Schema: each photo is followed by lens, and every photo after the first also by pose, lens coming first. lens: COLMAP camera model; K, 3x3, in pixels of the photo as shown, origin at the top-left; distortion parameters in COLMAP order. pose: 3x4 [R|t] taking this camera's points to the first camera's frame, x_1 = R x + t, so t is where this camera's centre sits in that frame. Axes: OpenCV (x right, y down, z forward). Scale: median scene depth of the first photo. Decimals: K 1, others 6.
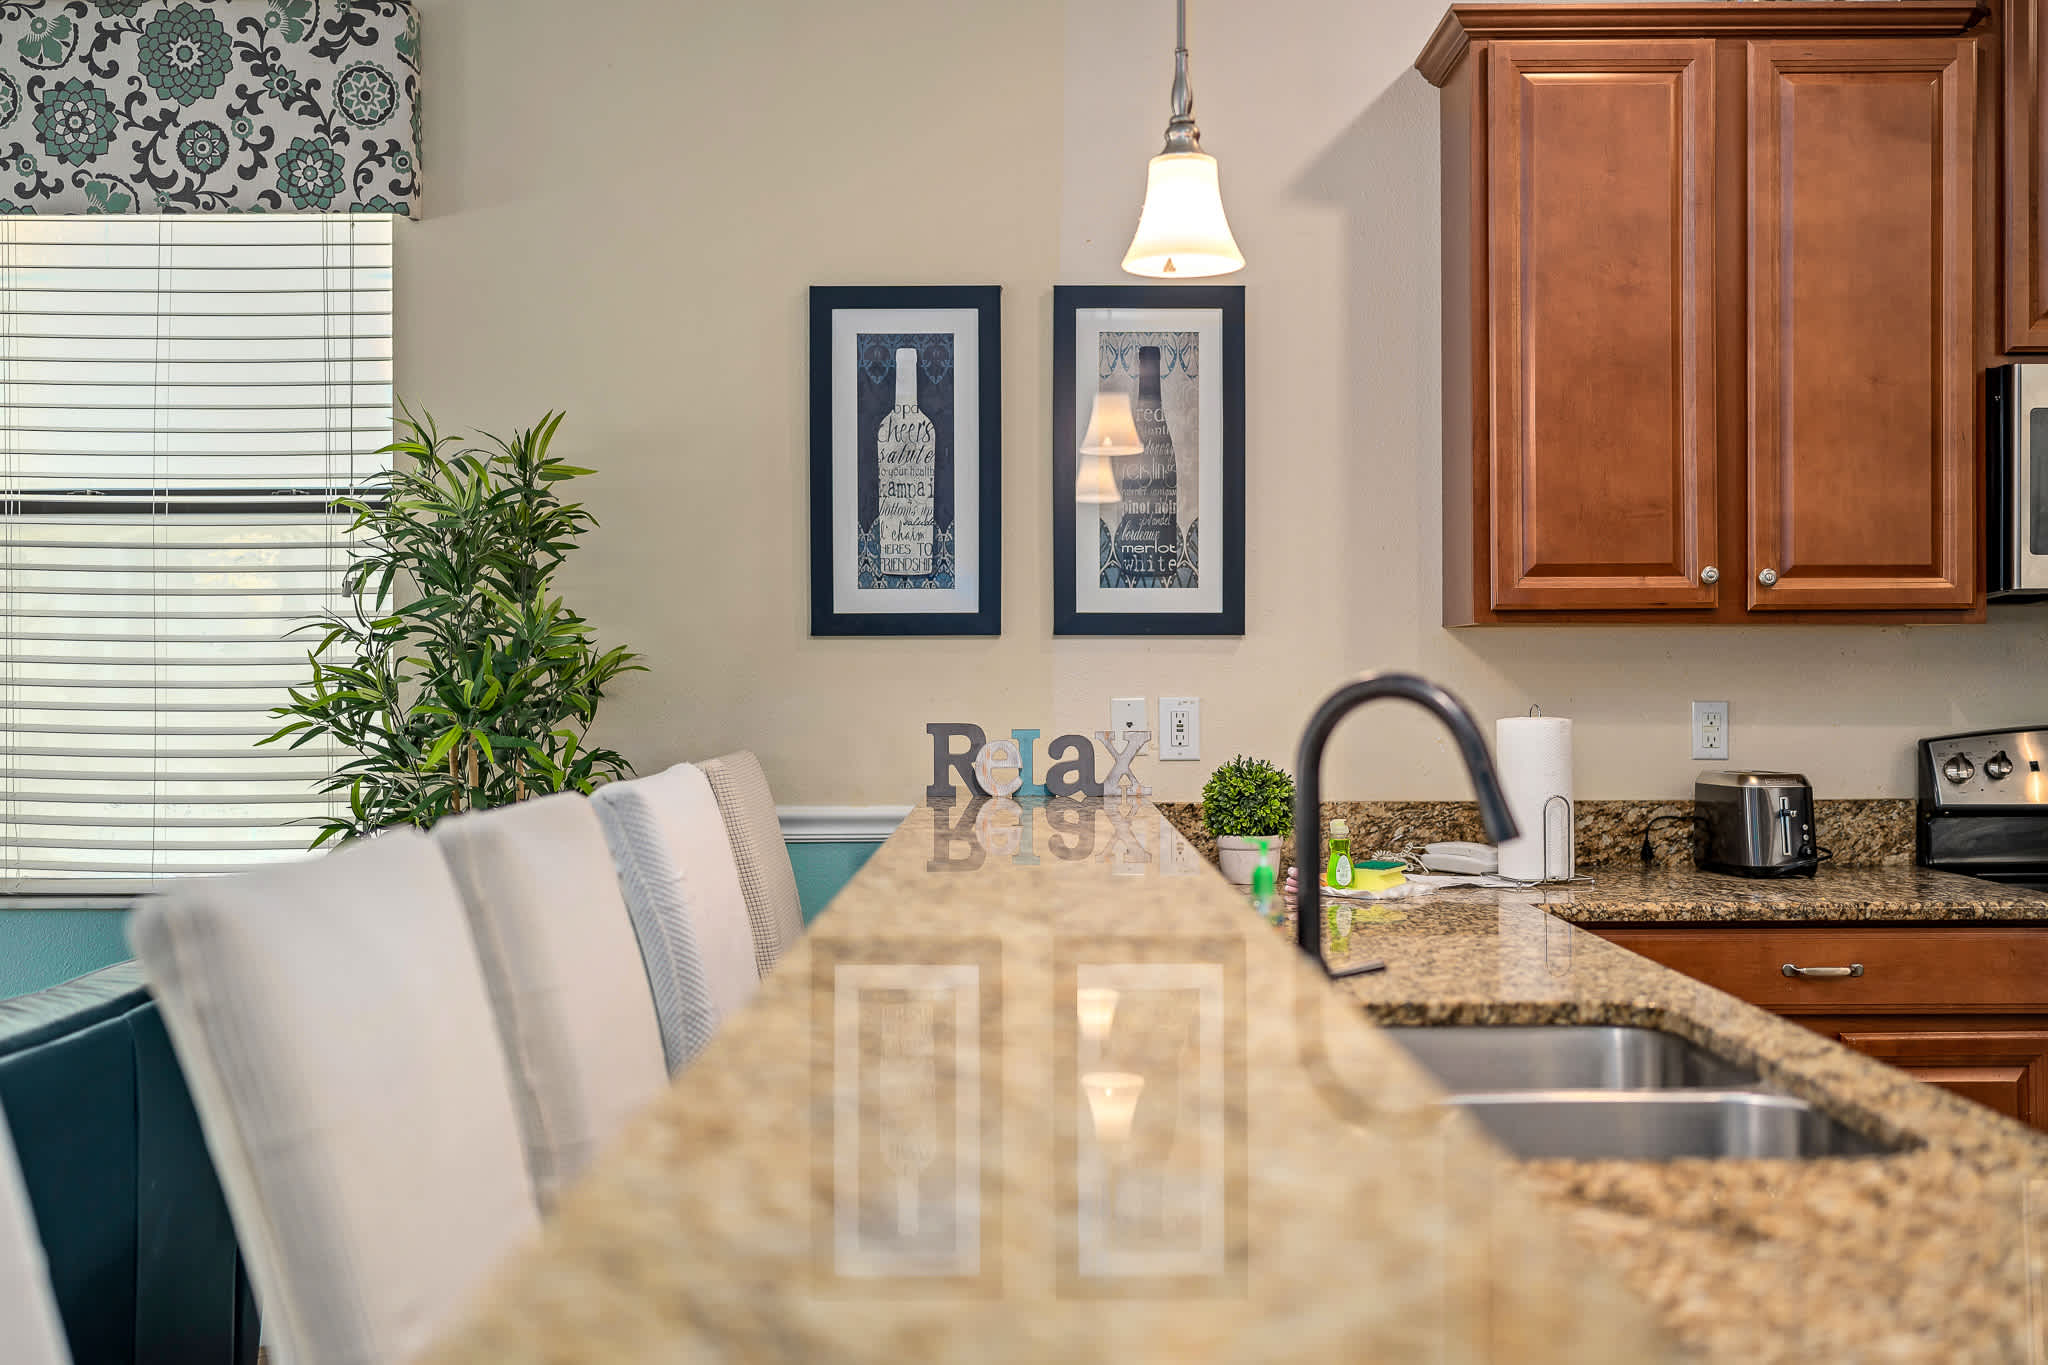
lens RADIAL K [[2152.0, 0, 1033.7], [0, 2152.0, 688.3], [0, 0, 1]] dist [0.003395, 0.000000]
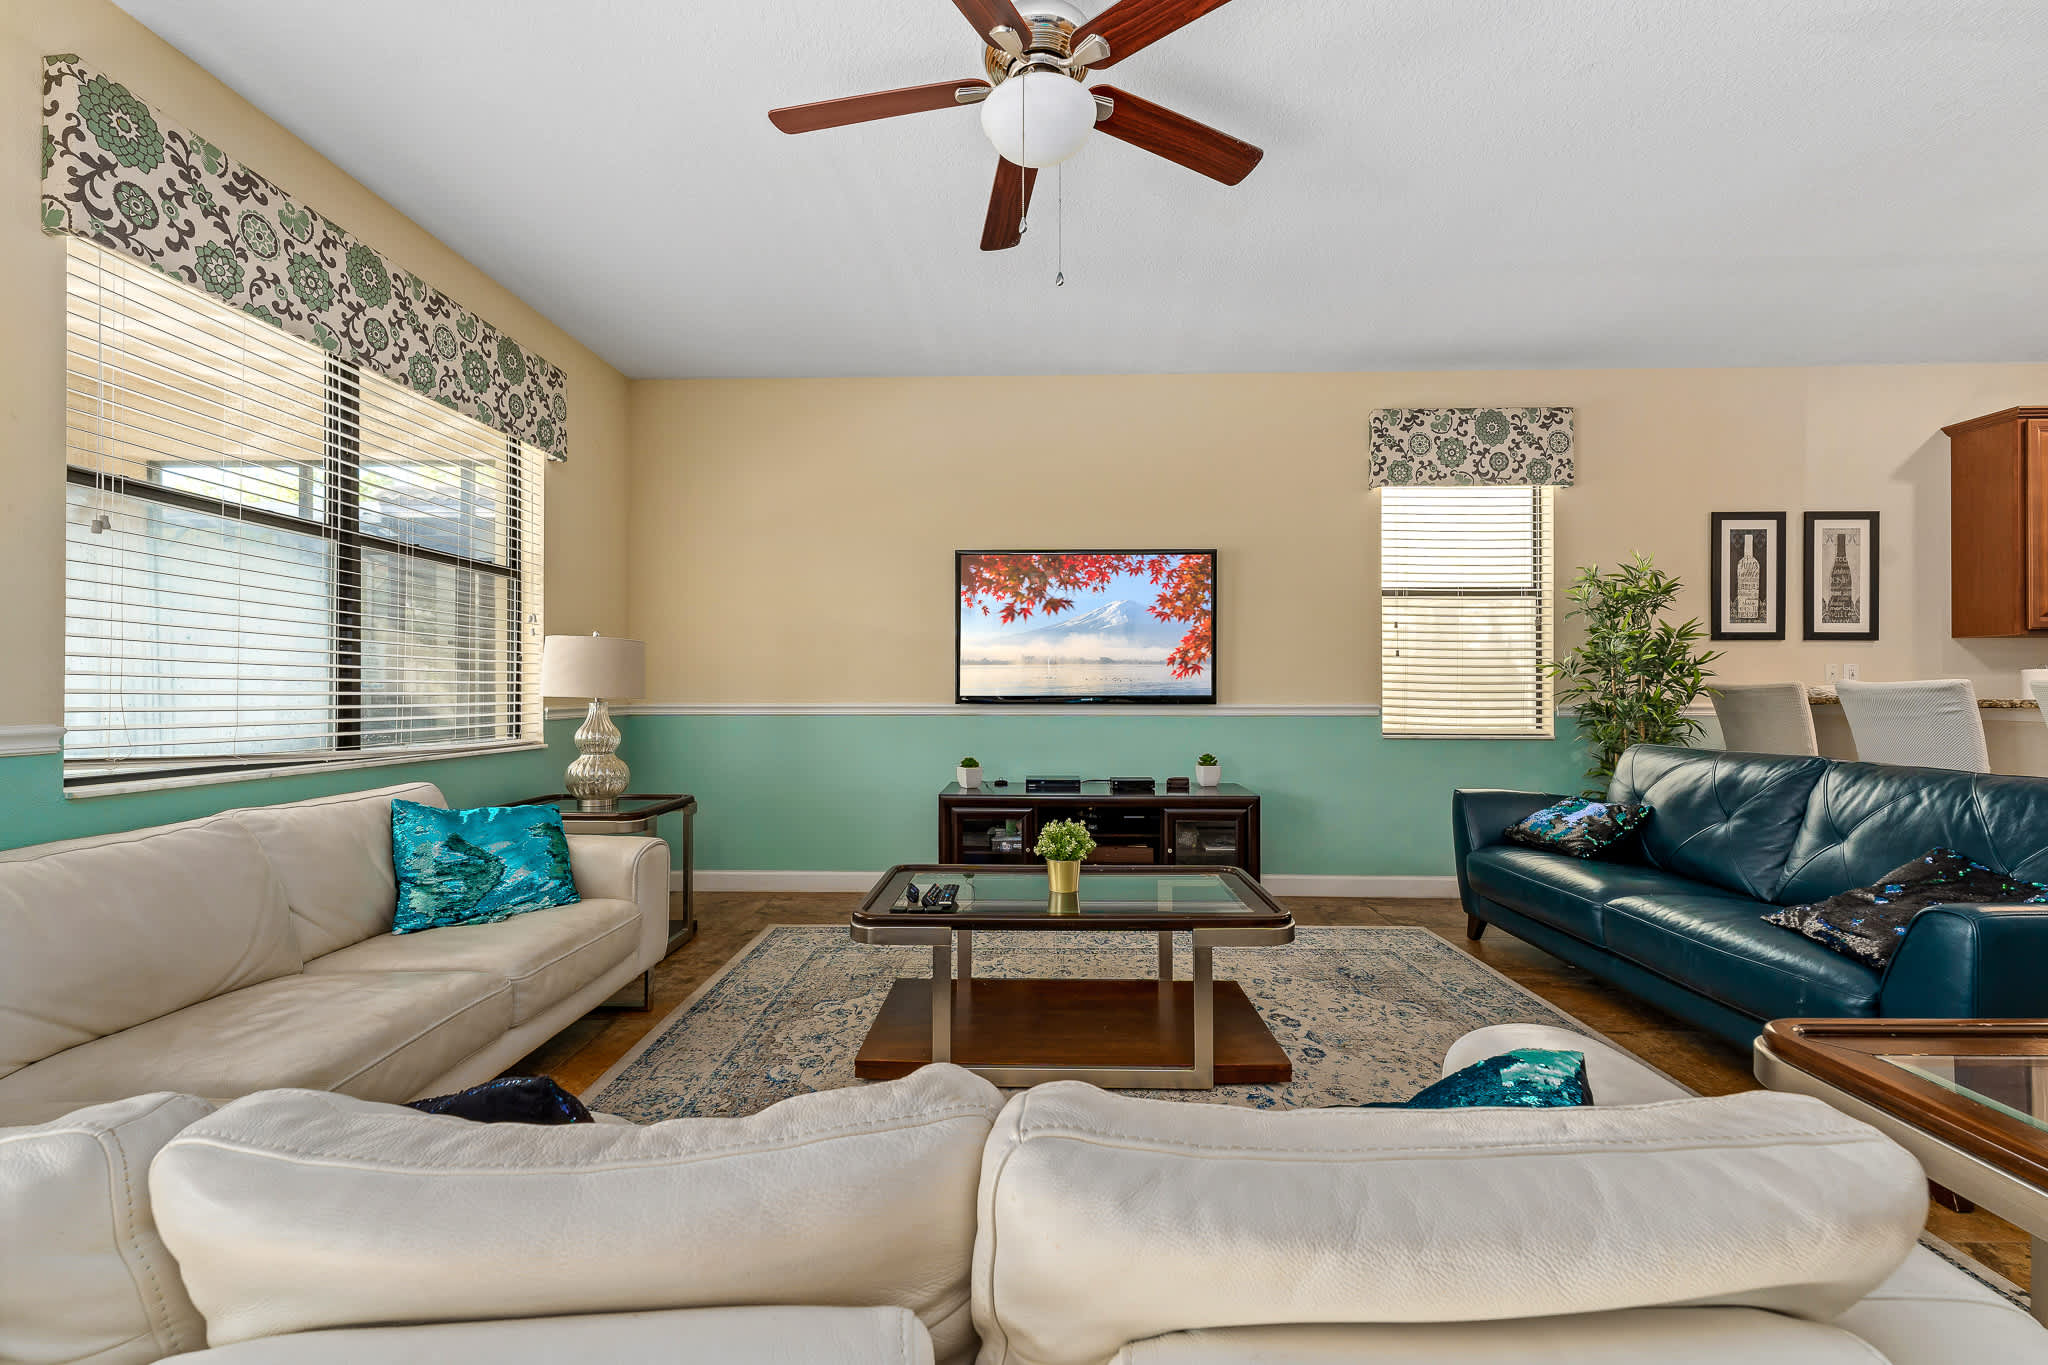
lens RADIAL K [[839.6, 0, 1030.1], [0, 839.6, 681.7], [0, 0, 1]] dist [0.003509, -0.000459]
pose [[0.999796, 0.003111, -0.019934, -0.960317], [-0.003136, 0.999994, -0.001214, 0.032538], [0.019930, 0.001276, 0.999801, -0.083175]]
